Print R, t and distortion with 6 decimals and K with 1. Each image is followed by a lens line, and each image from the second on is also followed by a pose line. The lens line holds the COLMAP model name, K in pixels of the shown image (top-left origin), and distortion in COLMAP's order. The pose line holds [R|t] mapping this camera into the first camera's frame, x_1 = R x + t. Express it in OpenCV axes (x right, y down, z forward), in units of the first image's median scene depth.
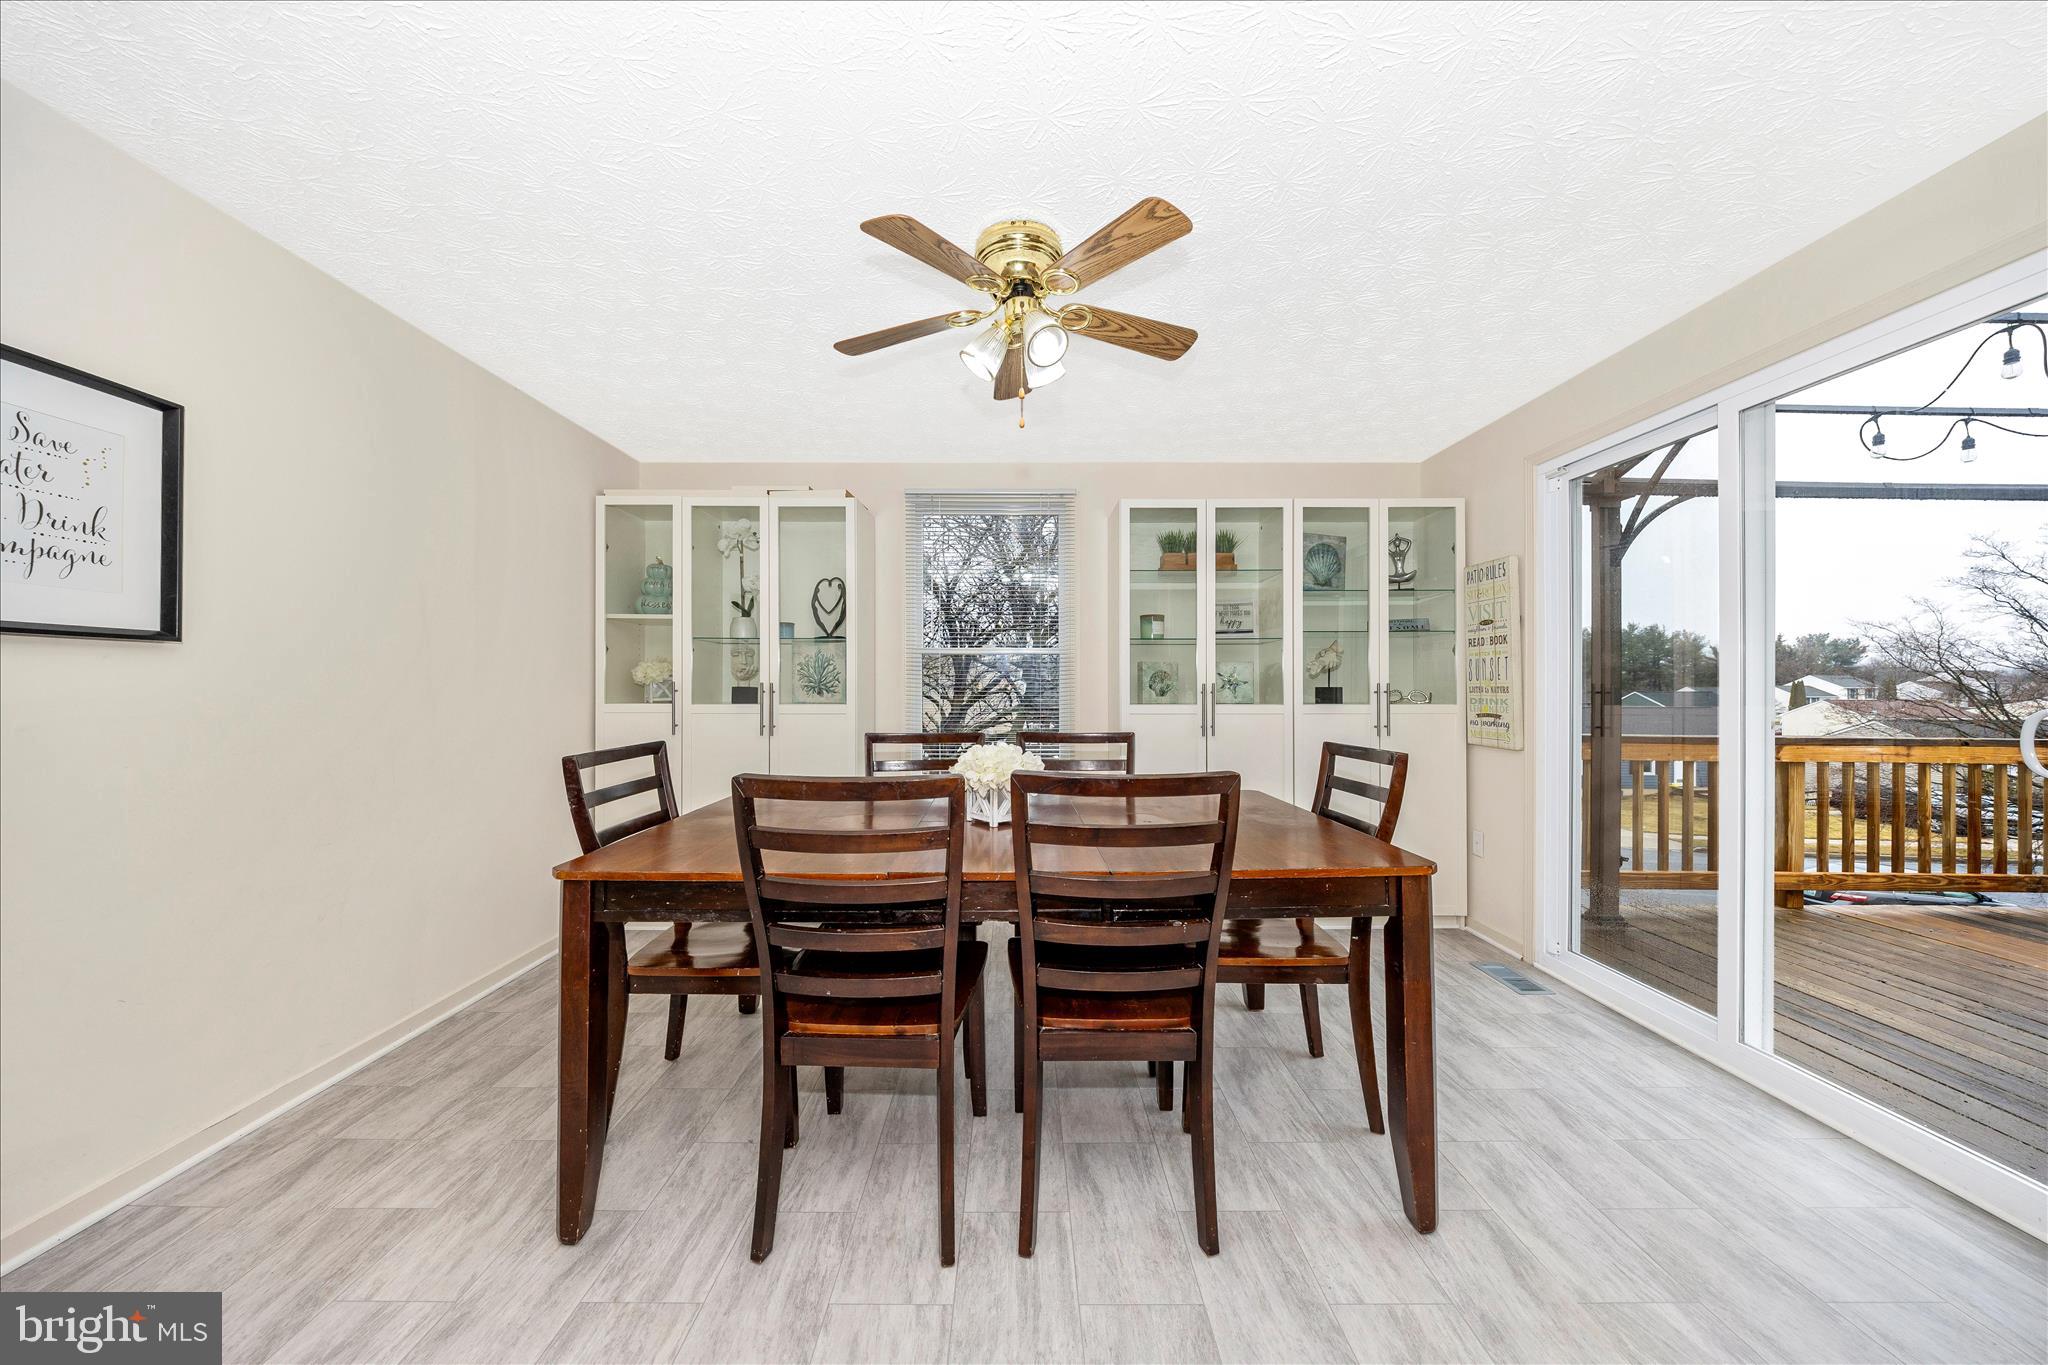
lens RADIAL K [[691.7, 0, 1015.2], [0, 691.7, 693.4], [0, 0, 1]] dist [-0.000791, -0.000052]
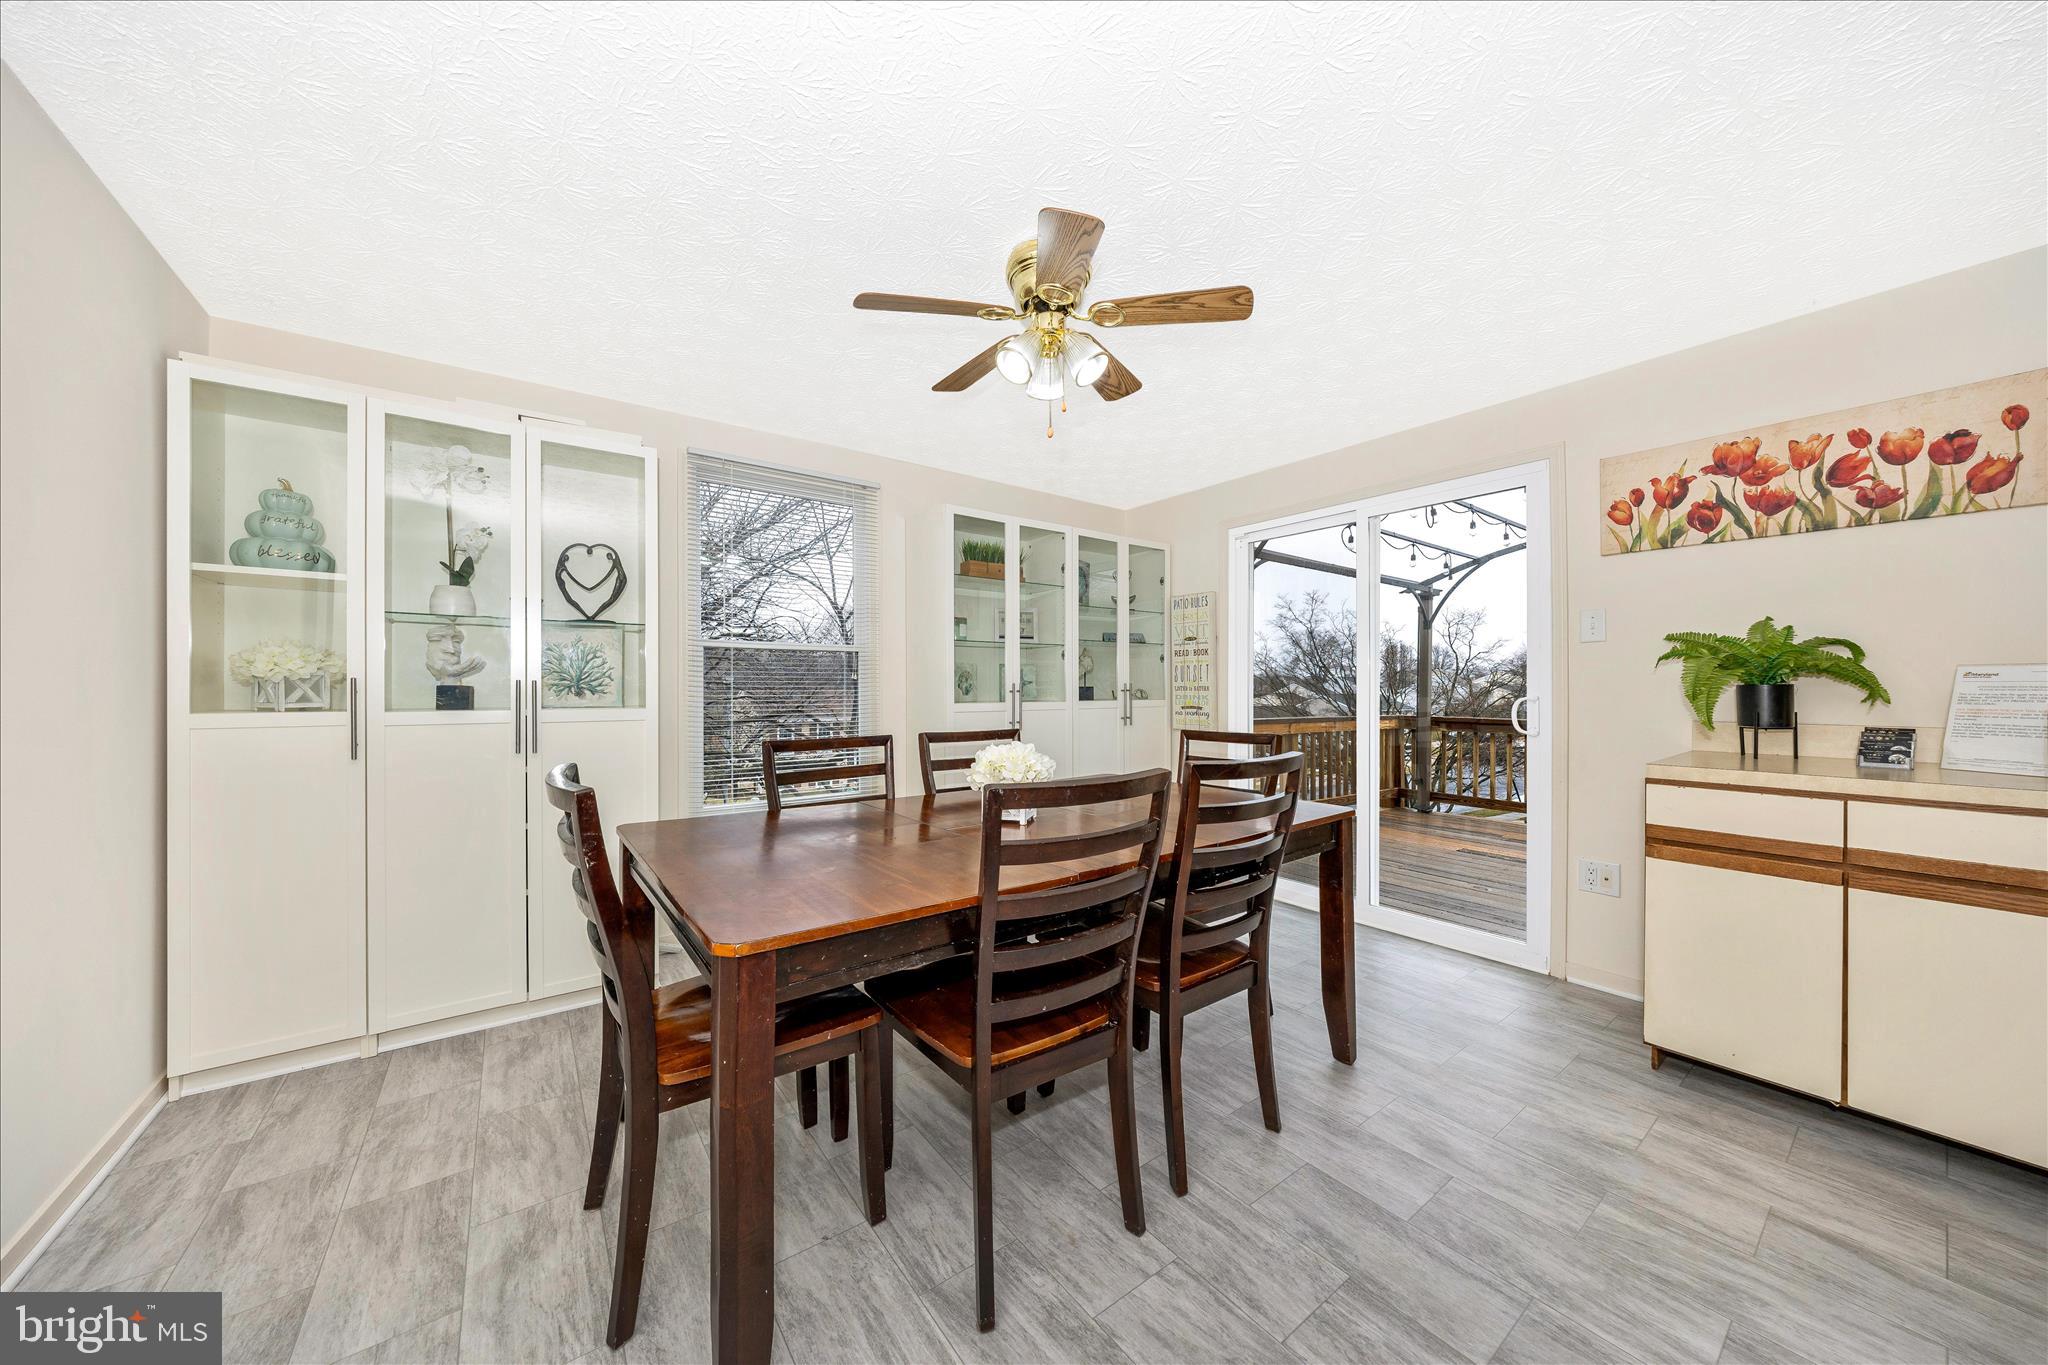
lens RADIAL K [[691.7, 0, 1015.2], [0, 691.7, 693.4], [0, 0, 1]] dist [-0.000791, -0.000052]
pose [[0.806715, -0.005342, 0.590916, -0.370704], [0.004284, 0.999986, 0.003190, -0.001746], [-0.590925, -0.000042, 0.806727, 0.109856]]
